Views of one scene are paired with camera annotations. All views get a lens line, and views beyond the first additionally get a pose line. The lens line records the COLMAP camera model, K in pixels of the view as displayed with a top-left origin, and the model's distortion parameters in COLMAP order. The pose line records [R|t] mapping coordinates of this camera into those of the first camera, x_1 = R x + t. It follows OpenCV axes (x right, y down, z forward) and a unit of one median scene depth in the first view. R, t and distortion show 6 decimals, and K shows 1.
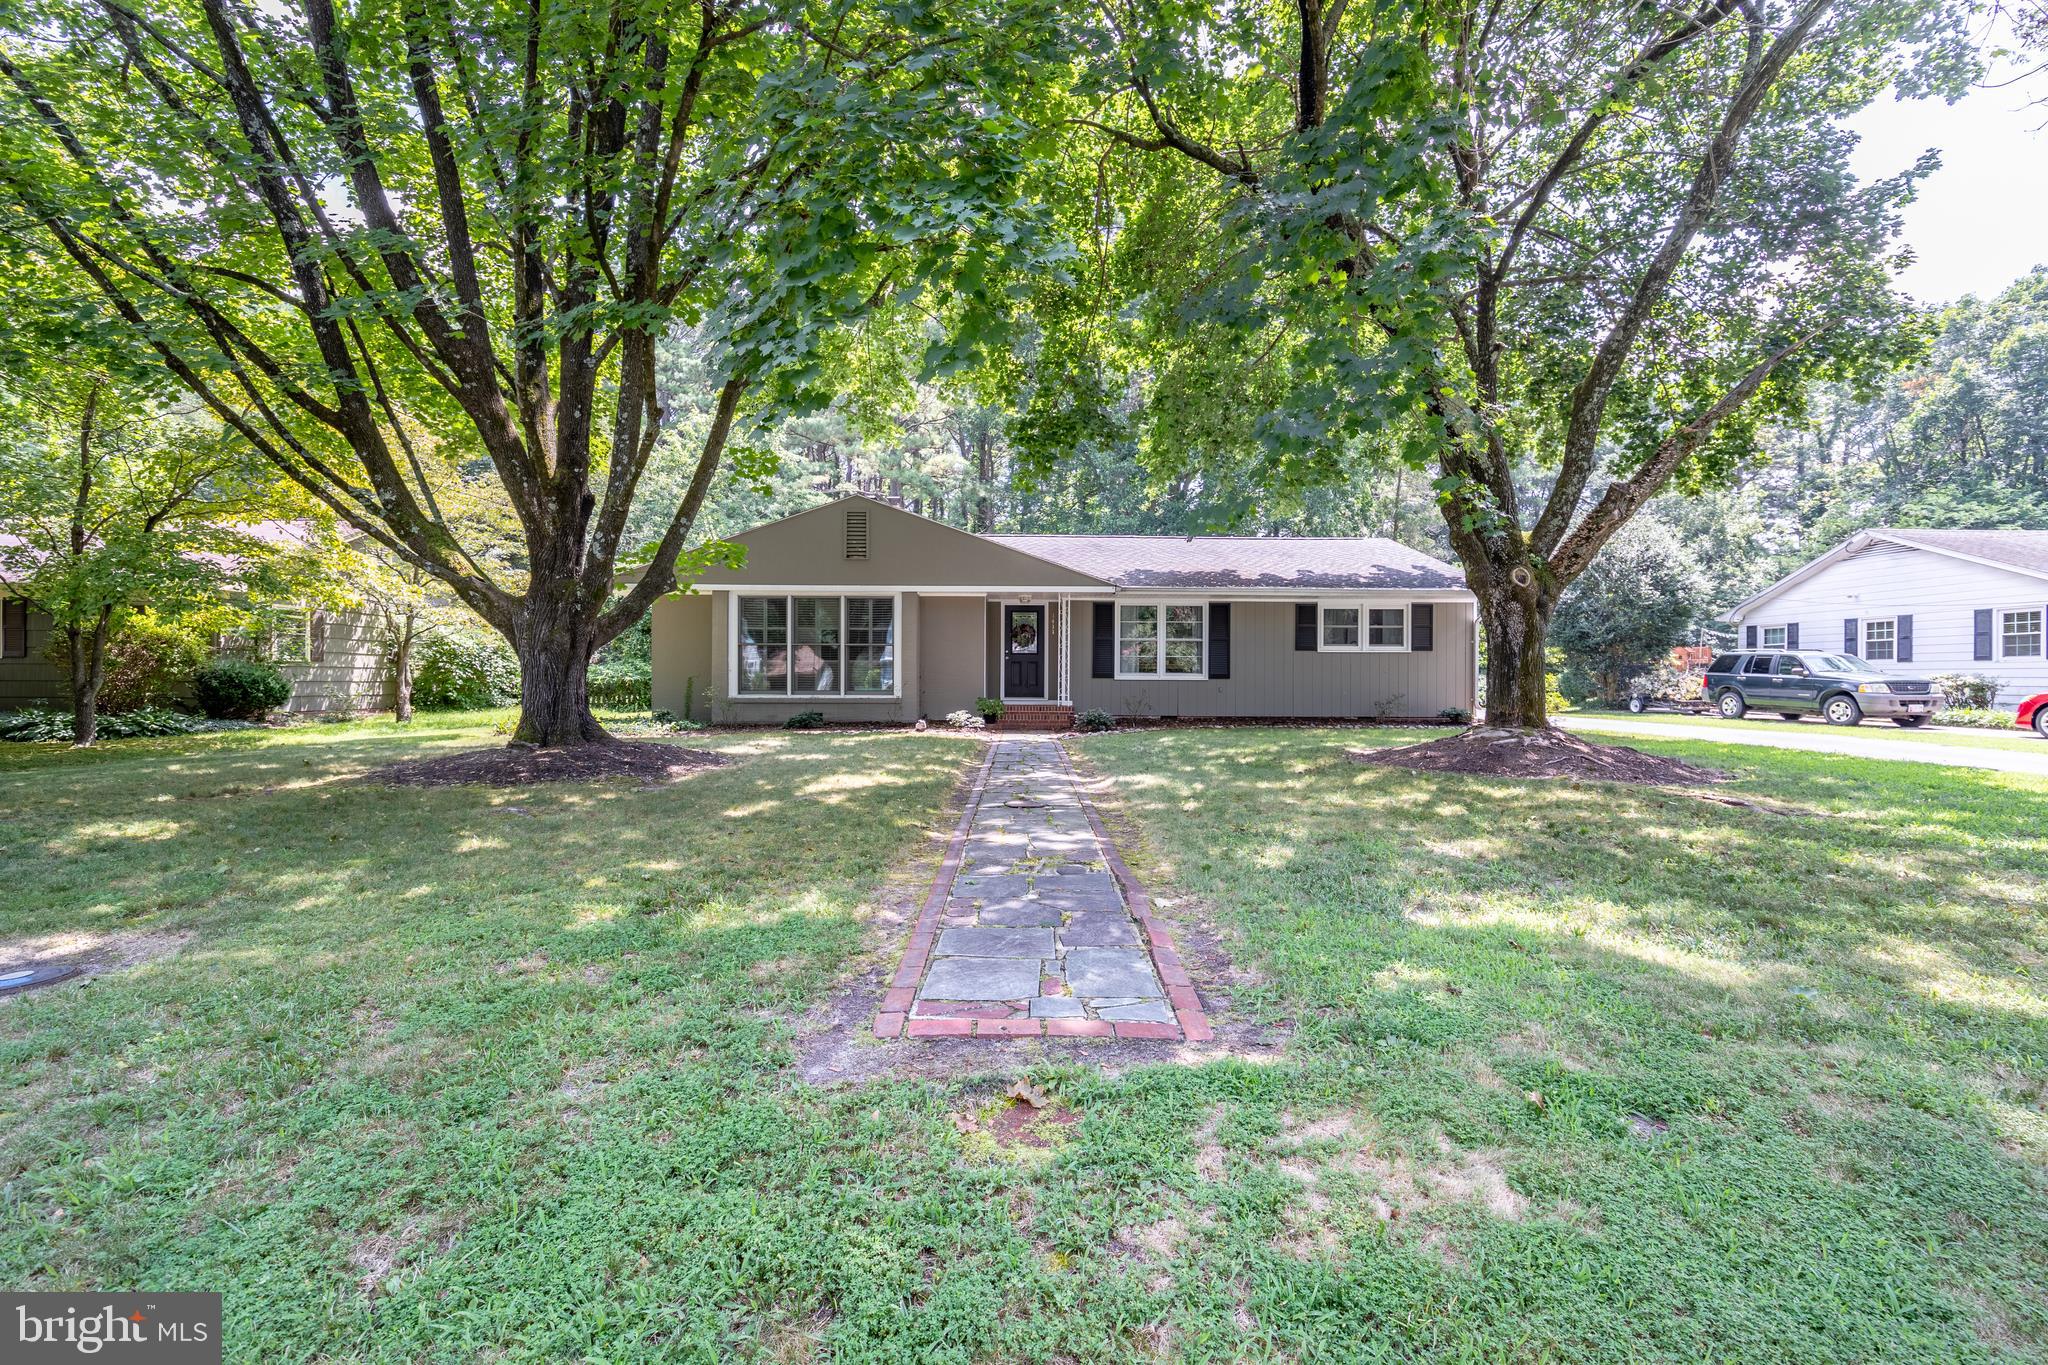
lens RADIAL K [[852.0, 0, 1030.5], [0, 852.0, 678.0], [0, 0, 1]] dist [-0.004952, 0.000282]
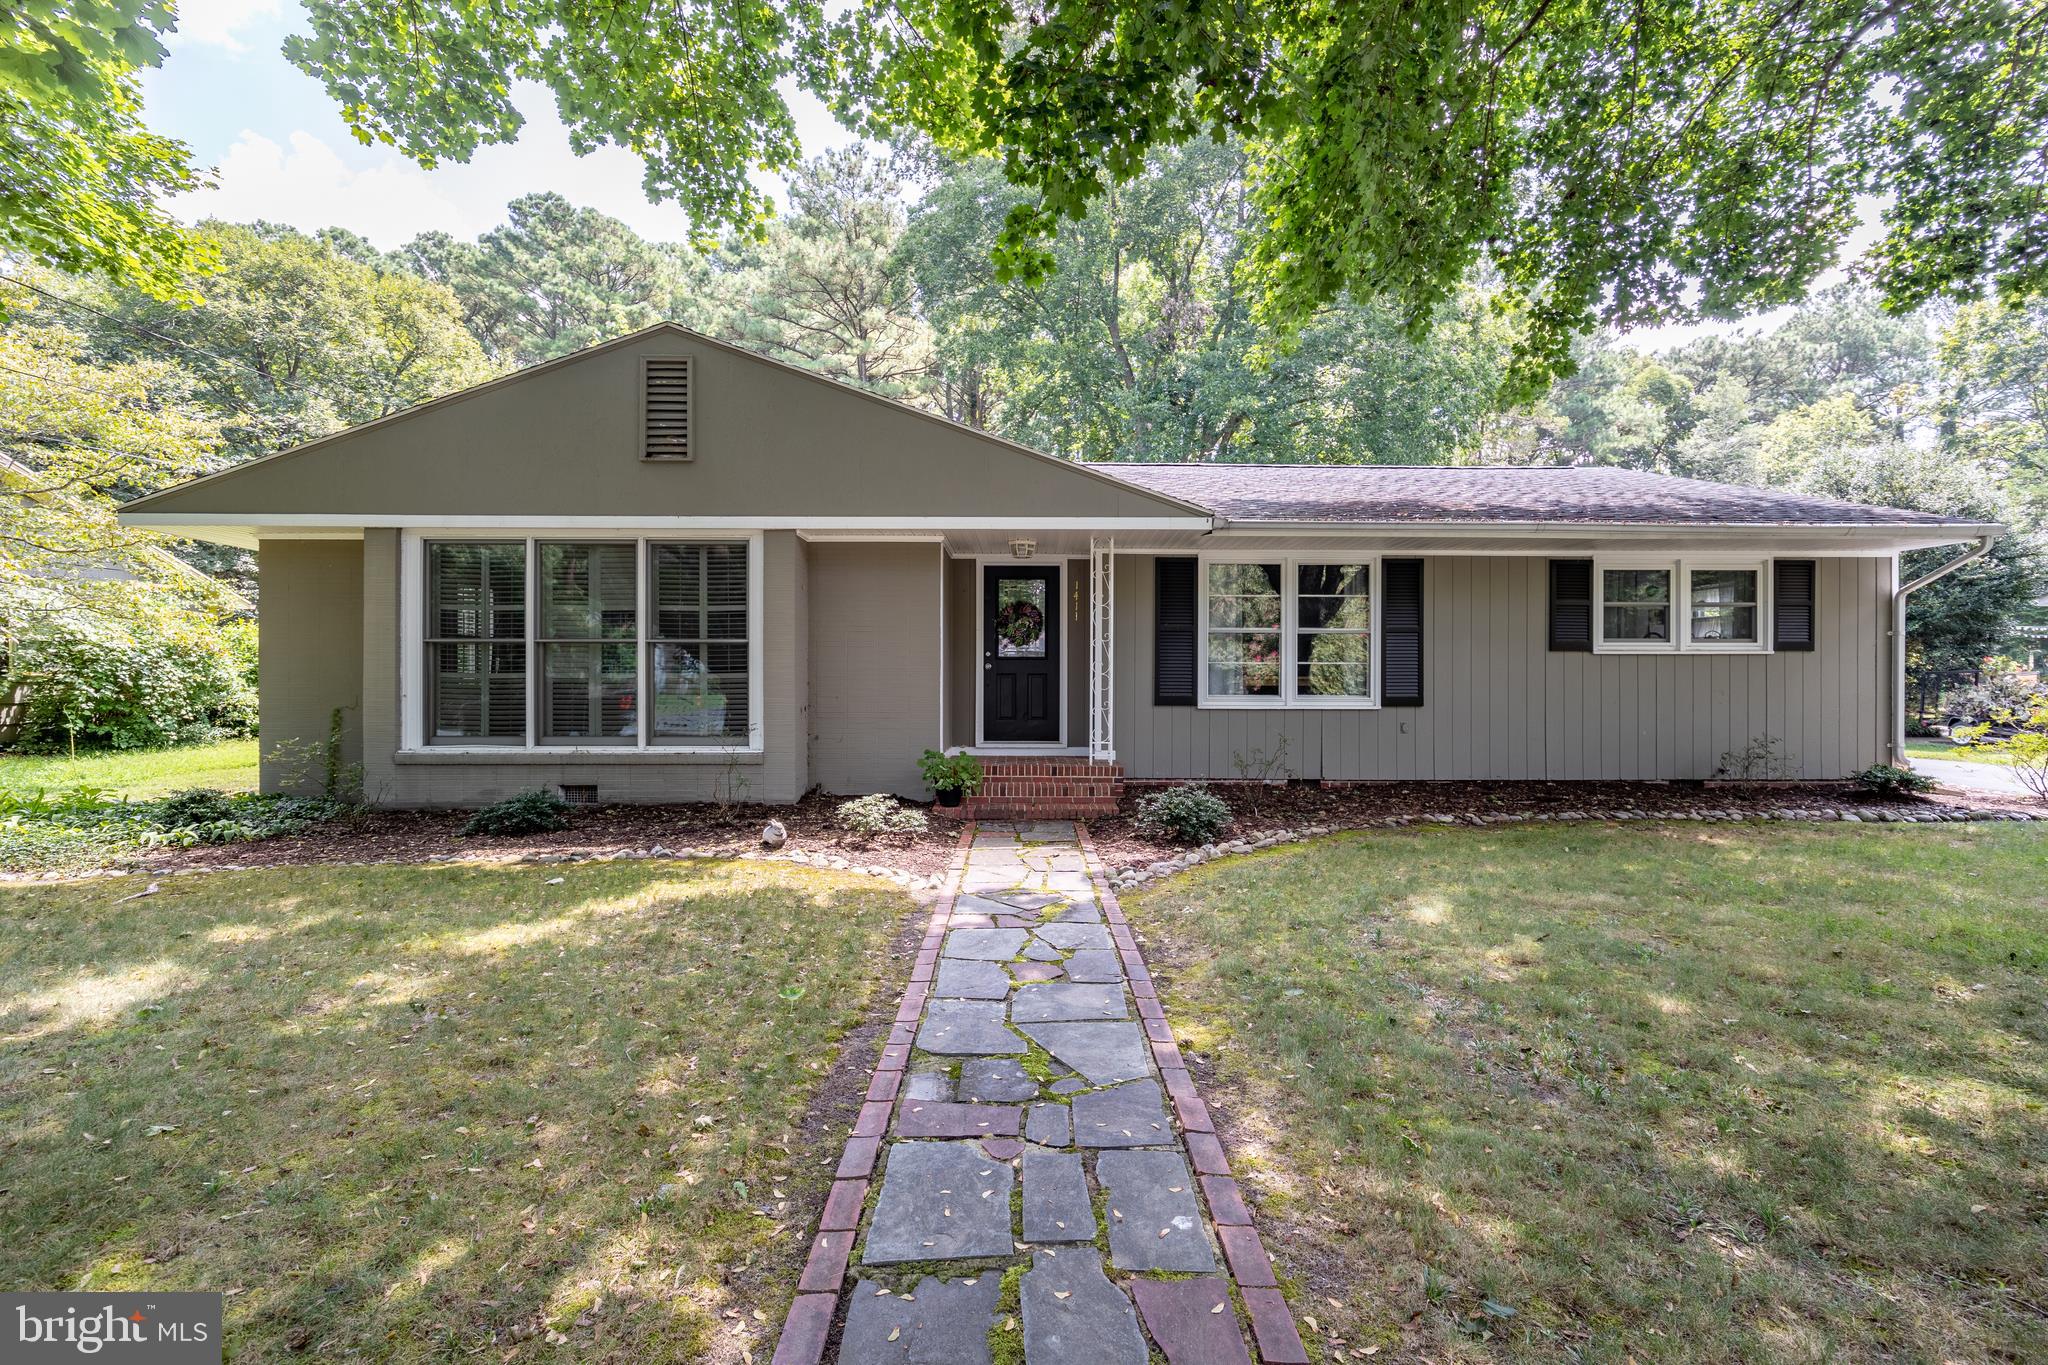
lens RADIAL K [[852.0, 0, 1036.1], [0, 852.0, 681.6], [0, 0, 1]] dist [-0.004952, 0.000282]
pose [[0.999953, -0.002327, 0.009368, -0.003435], [0.002282, 0.999985, 0.004882, -0.017142], [-0.009379, -0.004860, 0.999944, 0.490079]]
